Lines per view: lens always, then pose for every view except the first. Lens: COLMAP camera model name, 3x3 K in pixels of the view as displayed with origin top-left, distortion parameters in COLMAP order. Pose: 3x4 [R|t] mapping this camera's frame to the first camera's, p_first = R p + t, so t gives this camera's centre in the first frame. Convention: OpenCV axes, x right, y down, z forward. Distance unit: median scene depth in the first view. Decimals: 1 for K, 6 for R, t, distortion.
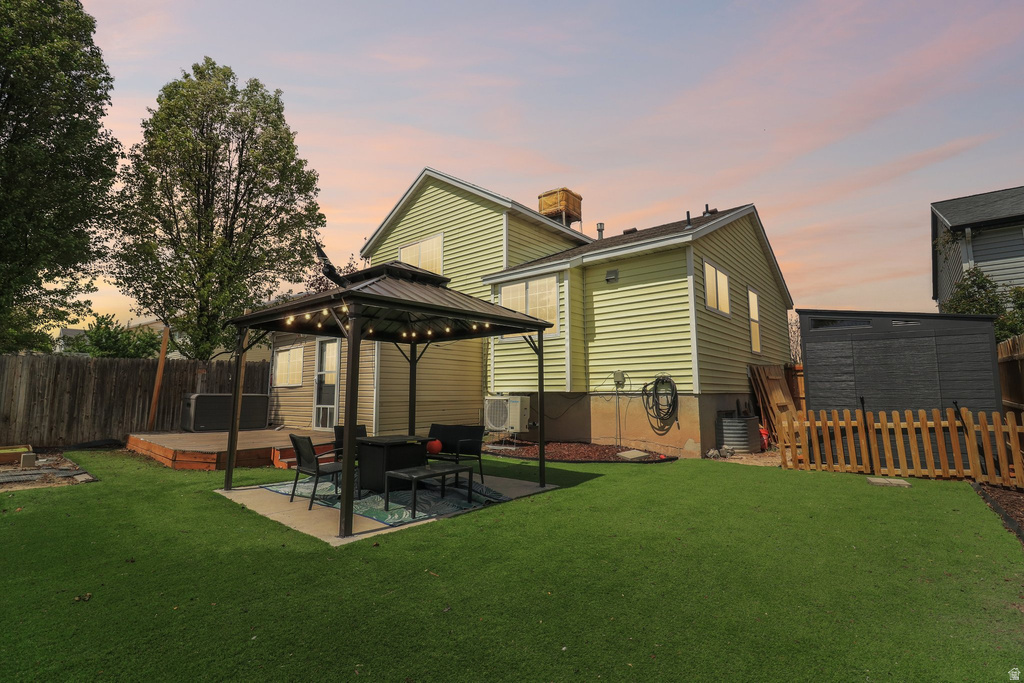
lens RADIAL K [[472.2, 0, 509.1], [0, 472.2, 335.0], [0, 0, 1]] dist [-0.000520, -0.013104]
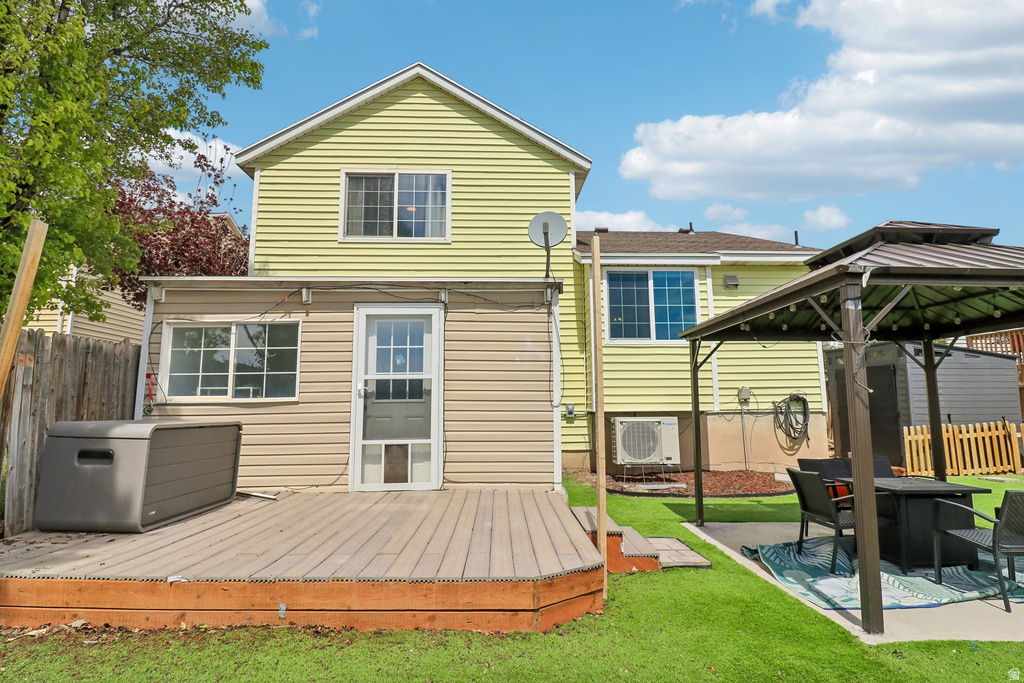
lens RADIAL K [[525.2, 0, 517.6], [0, 525.2, 333.8], [0, 0, 1]] dist [0.001927, -0.011861]
pose [[0.739388, 0.090724, 0.667139, -0.777663], [-0.078155, 0.995747, -0.048792, 0.057878], [-0.668728, -0.016064, 0.743334, 0.549533]]
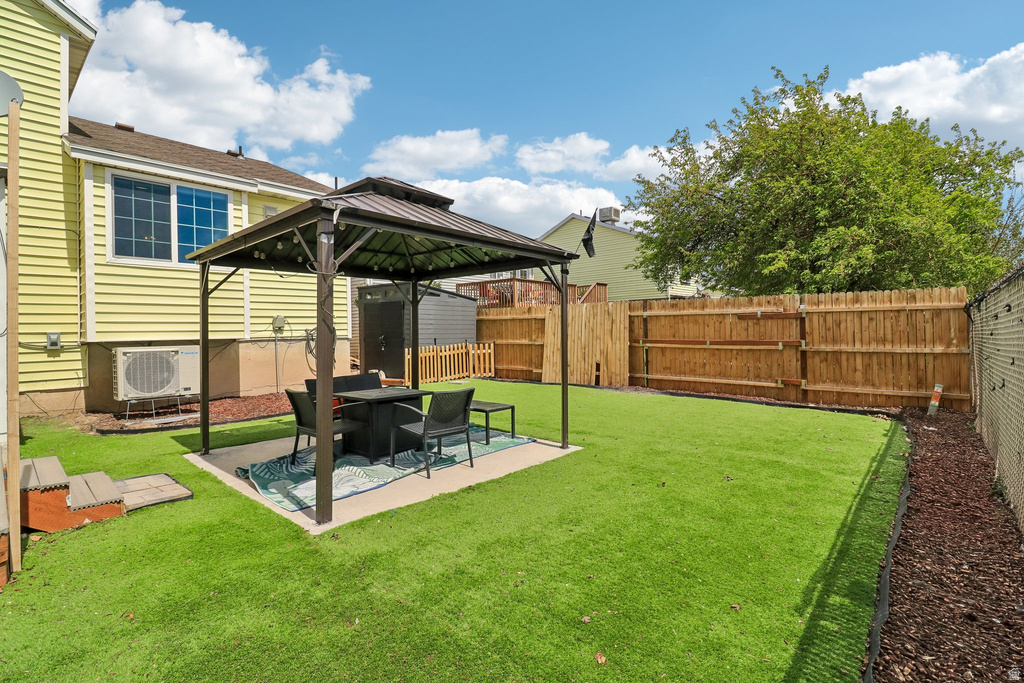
lens RADIAL K [[472.2, 0, 509.1], [0, 472.2, 335.0], [0, 0, 1]] dist [-0.000520, -0.013104]
pose [[0.029501, -0.006133, 0.999546, -0.718315], [-0.106498, 0.994270, 0.009244, 0.056307], [-0.993875, -0.106722, 0.028679, 0.509942]]
